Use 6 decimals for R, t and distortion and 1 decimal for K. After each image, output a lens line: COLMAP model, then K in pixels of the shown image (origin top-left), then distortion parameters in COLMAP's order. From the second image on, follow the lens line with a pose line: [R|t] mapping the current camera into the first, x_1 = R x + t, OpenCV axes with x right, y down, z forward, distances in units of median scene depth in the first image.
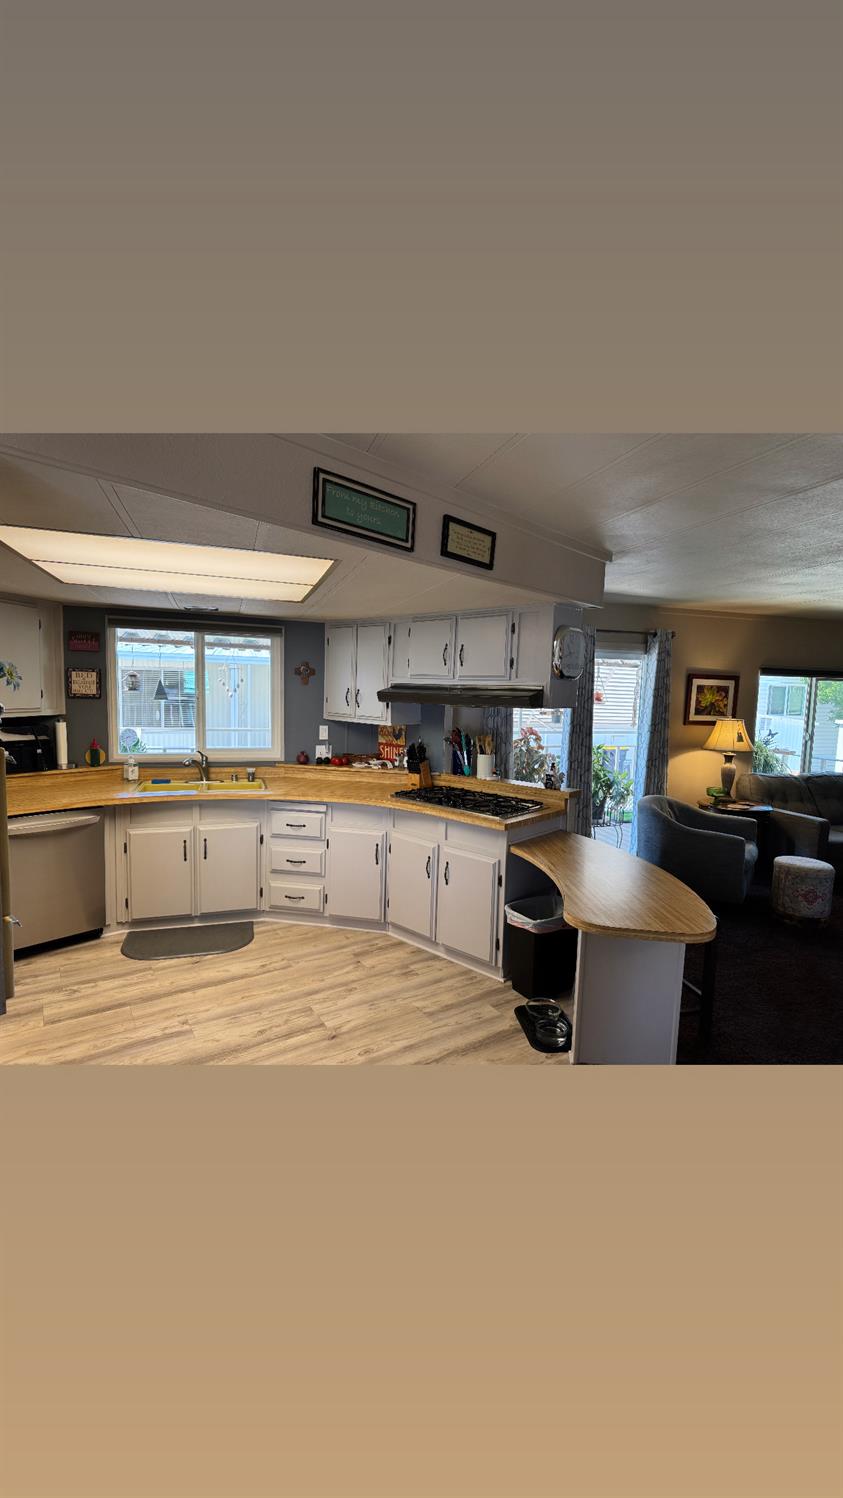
lens RADIAL K [[613.8, 0, 427.2], [0, 613.8, 753.7], [0, 0, 1]] dist [-0.014550, -0.000662]
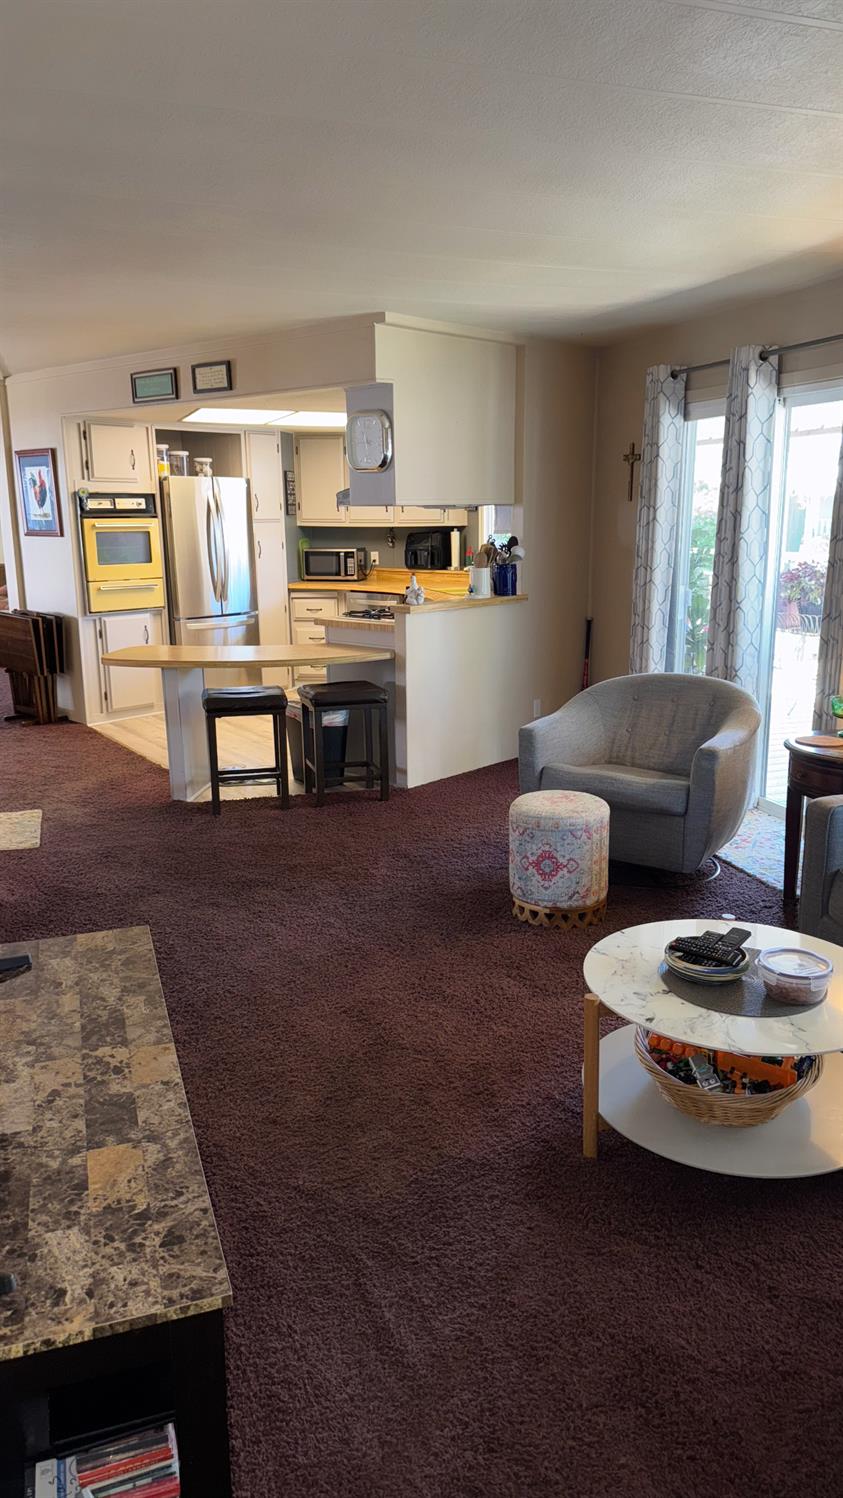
lens RADIAL K [[1060.0, 0, 423.8], [0, 1060.0, 748.8], [0, 0, 1]] dist [0.080032, -0.000996]
pose [[-0.008429, 0.188188, -0.982097, 1.610941], [-0.097040, 0.977342, 0.188110, -0.020823], [0.995245, 0.096888, 0.010024, 0.963101]]
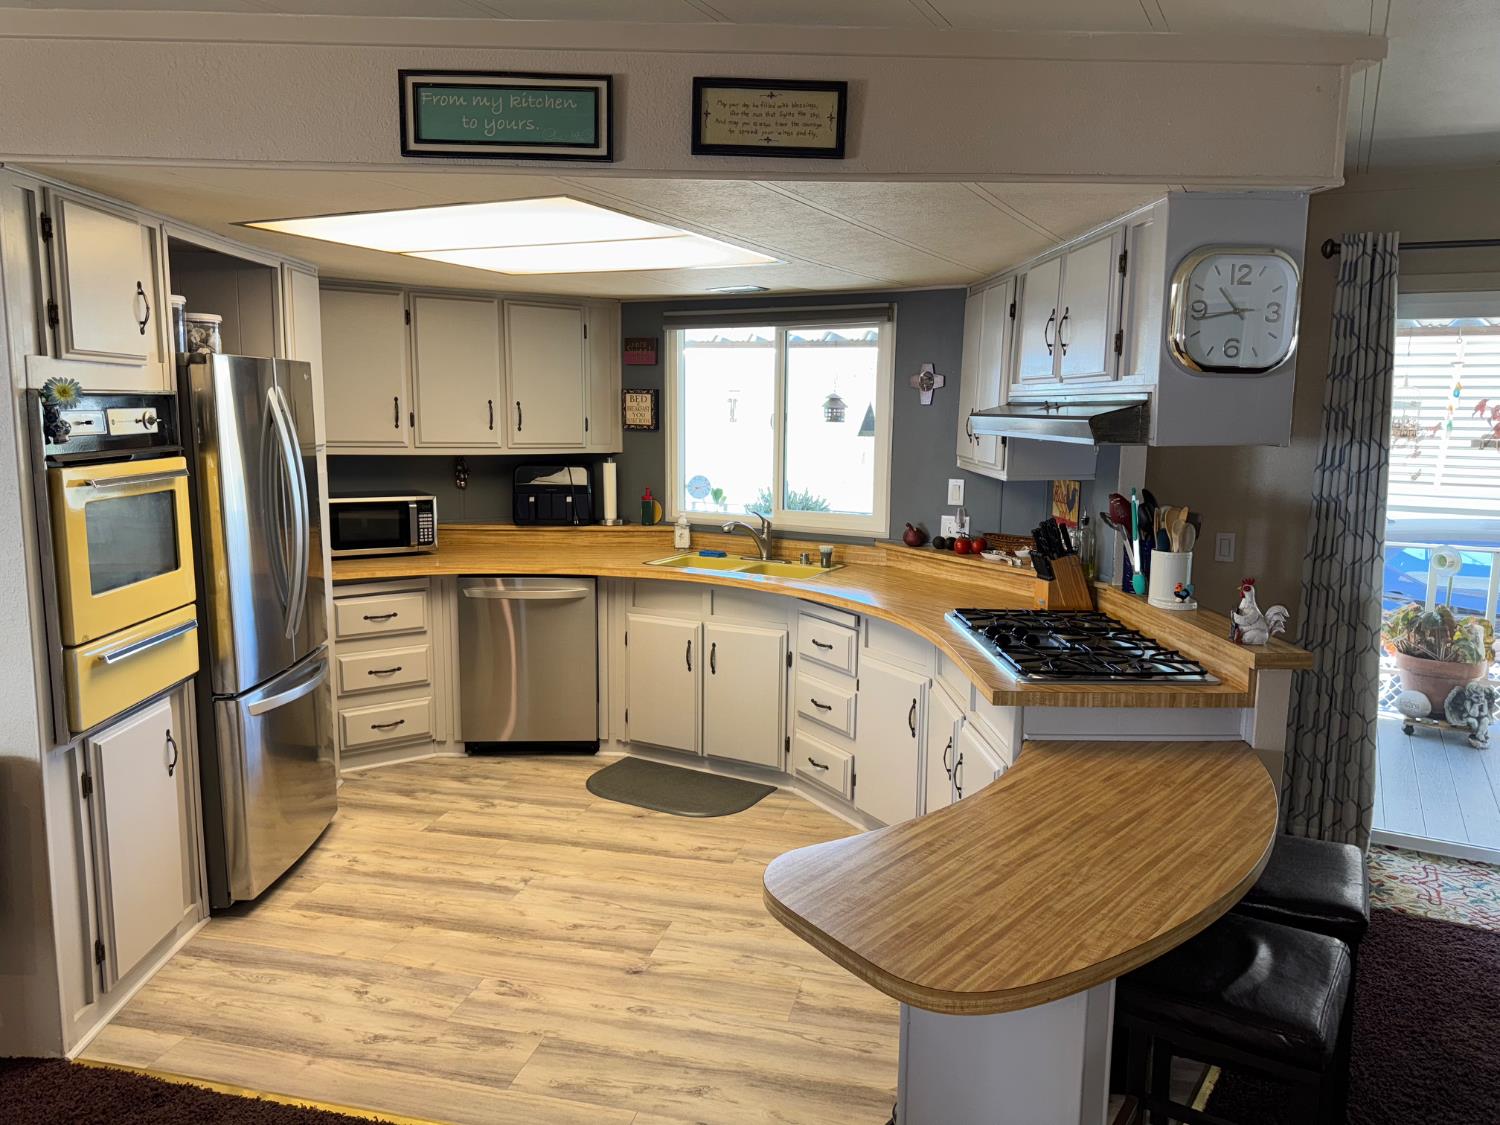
lens RADIAL K [[1057.8, 0, 741.1], [0, 1057.8, 564.2], [0, 0, 1]] dist [0.000027, -0.003754]
pose [[0.679763, 0.087862, -0.728151, 0.462992], [-0.070211, 0.996035, 0.054640, -0.009738], [0.730064, 0.013982, 0.683236, 0.237923]]
